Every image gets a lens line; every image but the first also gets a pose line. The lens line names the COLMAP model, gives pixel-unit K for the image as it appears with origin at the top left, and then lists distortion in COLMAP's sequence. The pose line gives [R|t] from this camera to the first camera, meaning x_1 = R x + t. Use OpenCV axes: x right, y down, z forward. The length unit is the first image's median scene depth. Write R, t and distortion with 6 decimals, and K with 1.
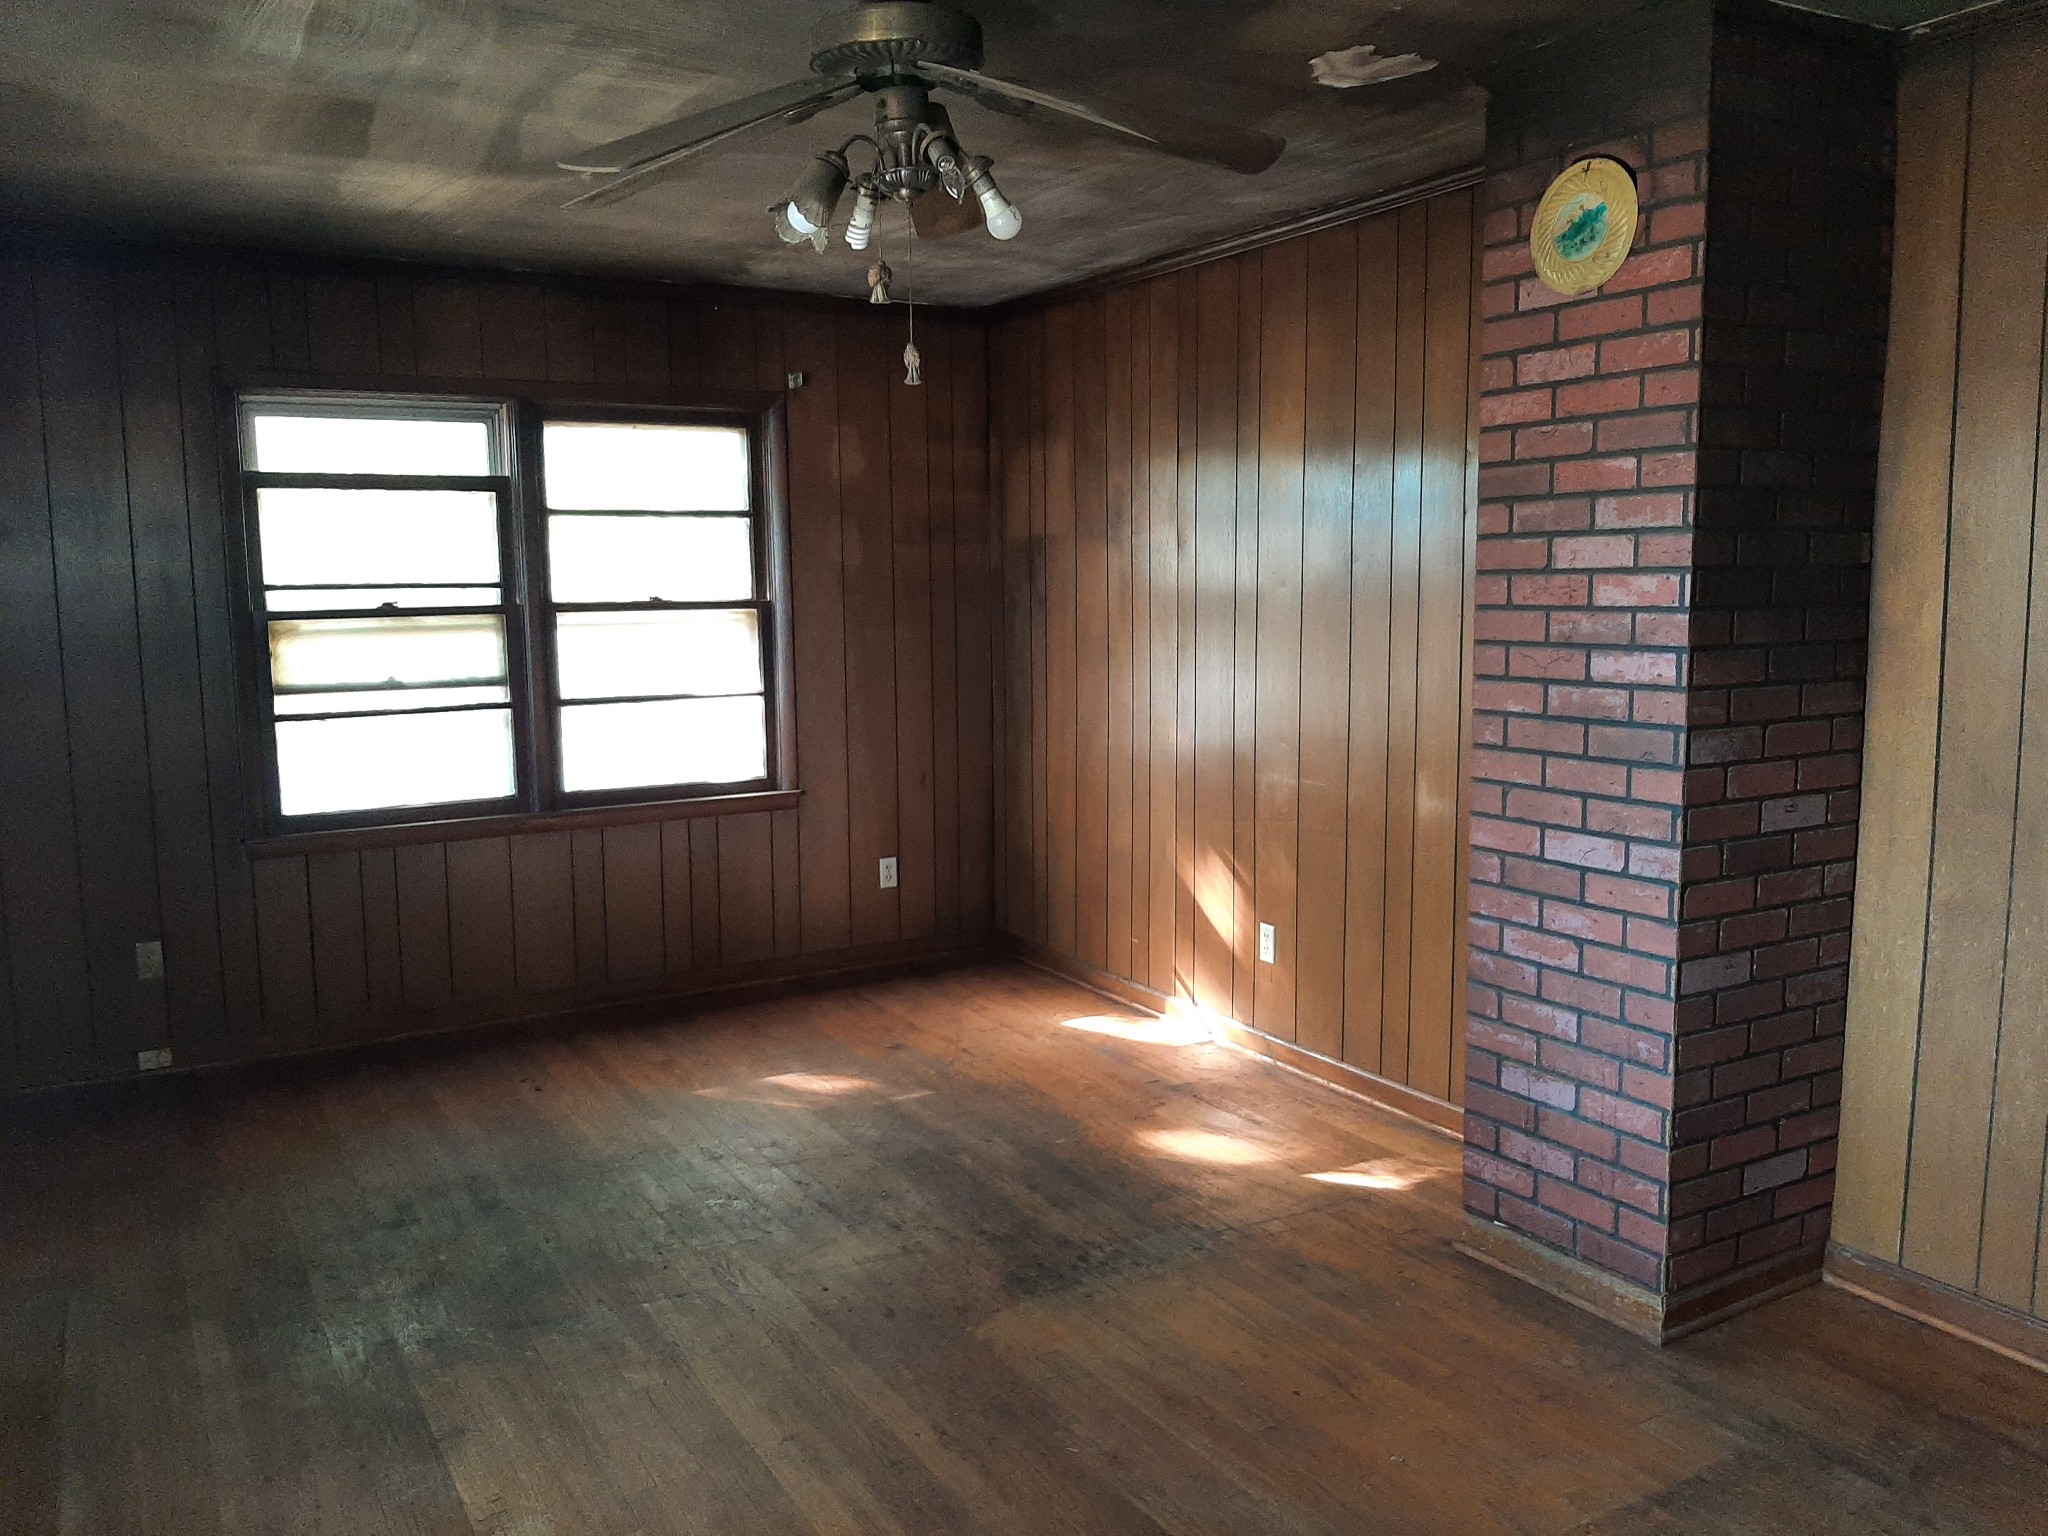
lens RADIAL K [[1614.4, 0, 1039.5], [0, 1614.4, 768.4], [0, 0, 1]] dist [0.108593, -0.250667]
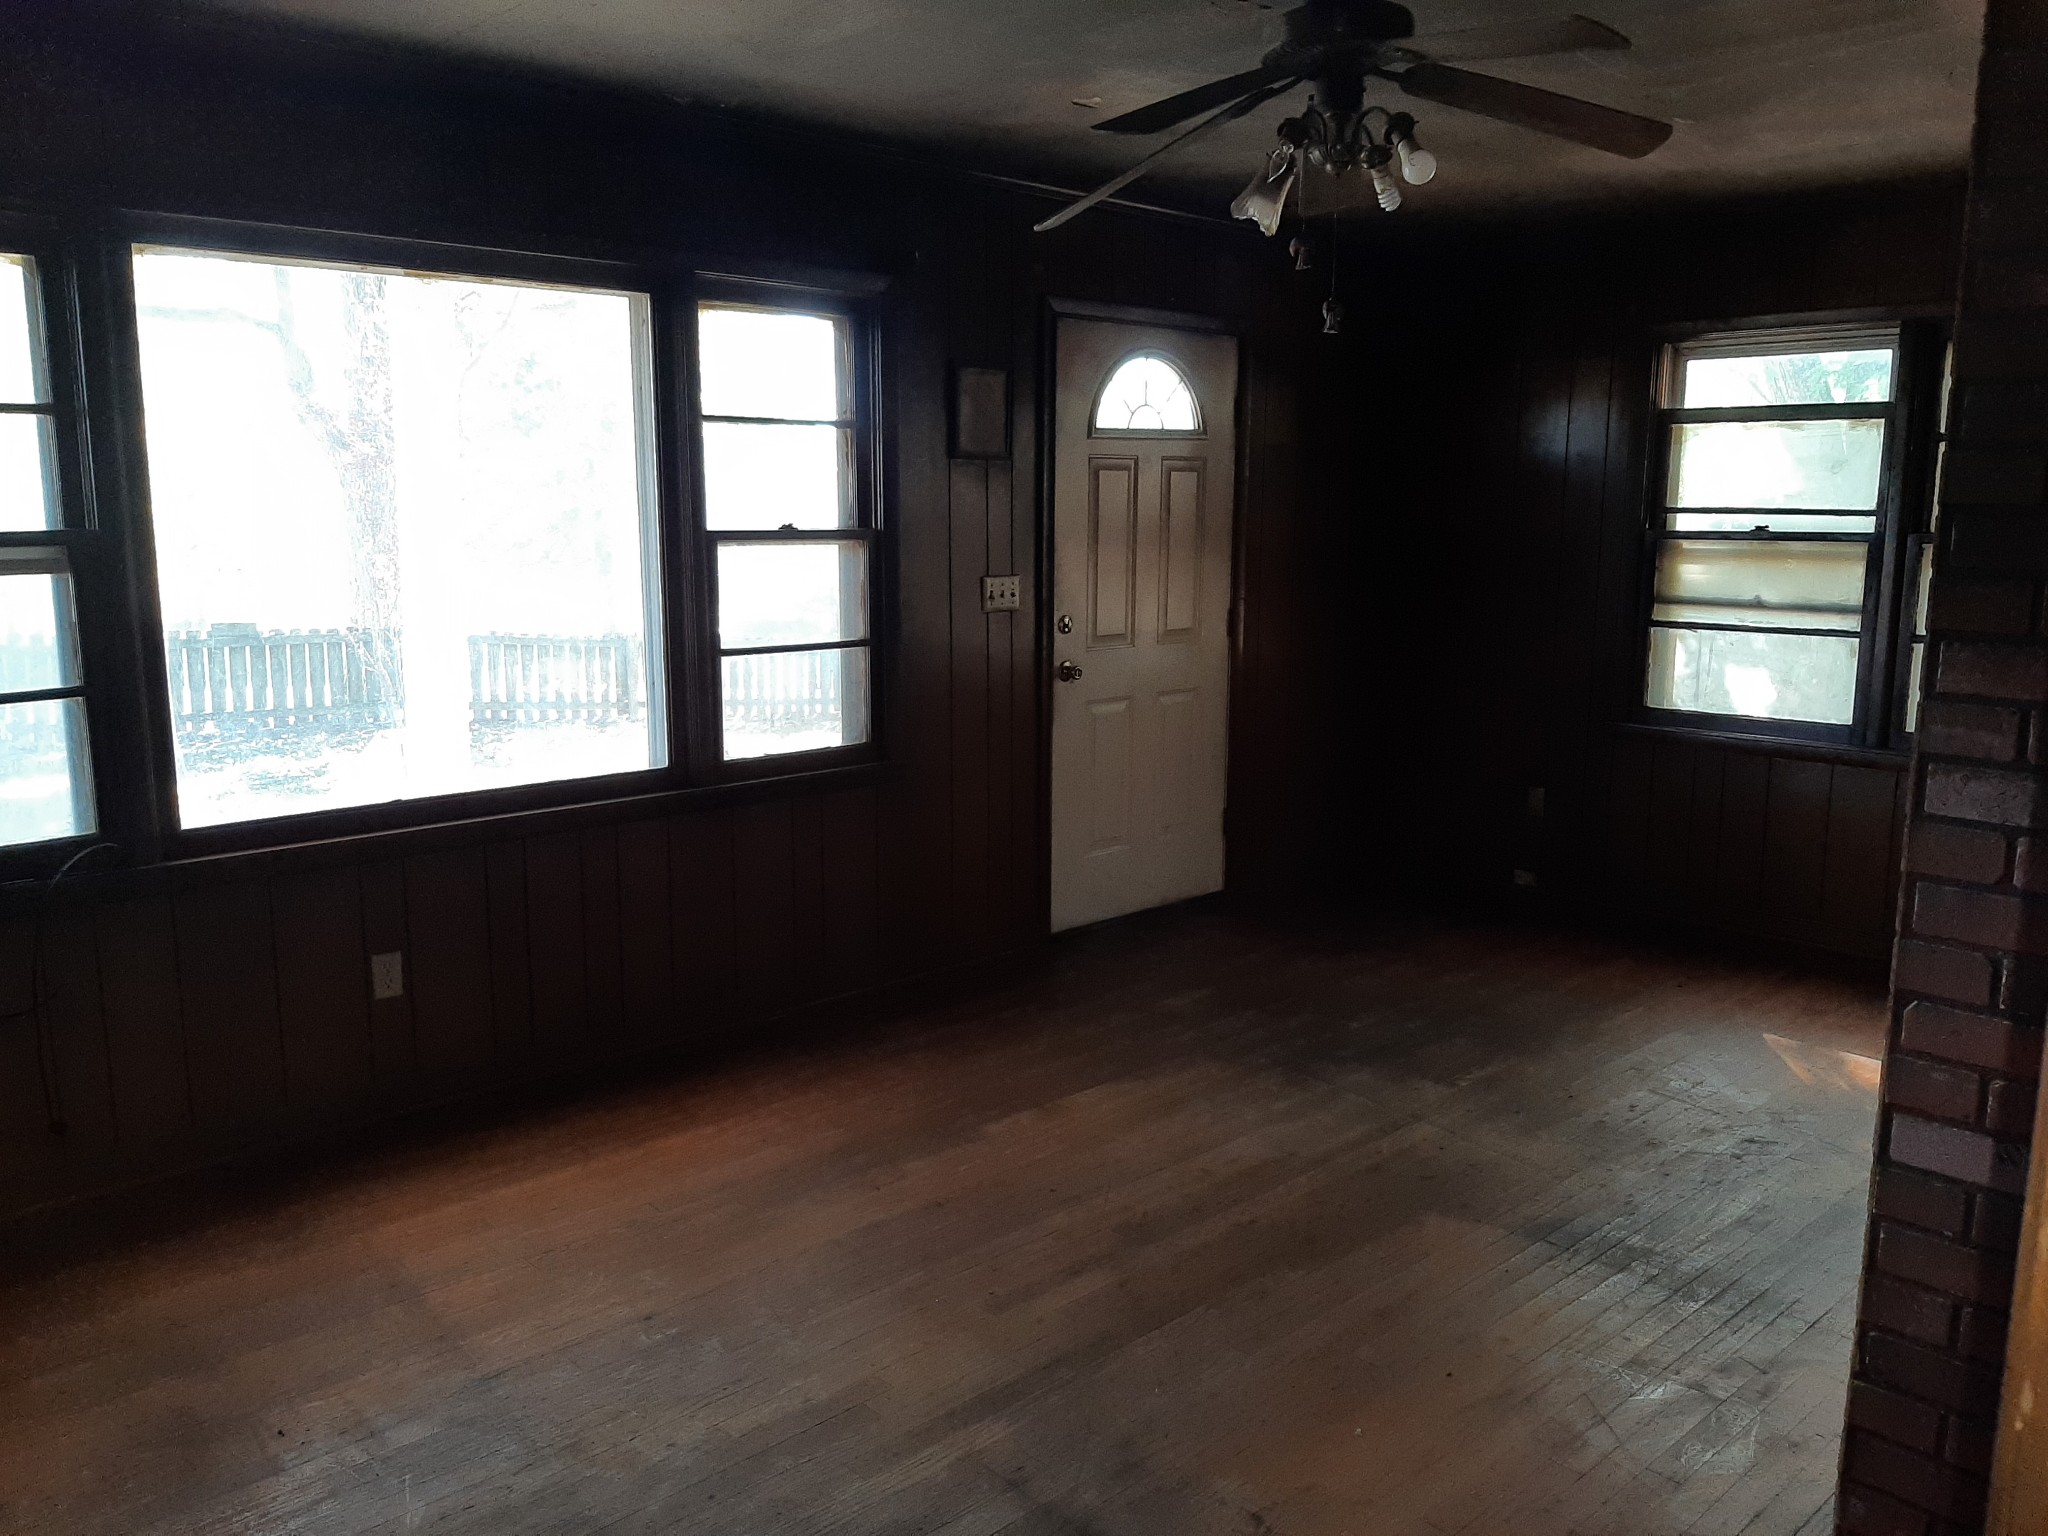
lens RADIAL K [[1614.4, 0, 1039.5], [0, 1614.4, 768.4], [0, 0, 1]] dist [0.108593, -0.250667]
pose [[0.216763, 0.172123, -0.960930, 0.564823], [-0.130043, 0.980652, 0.146321, -0.041457], [0.967524, 0.093245, 0.234953, 0.305780]]
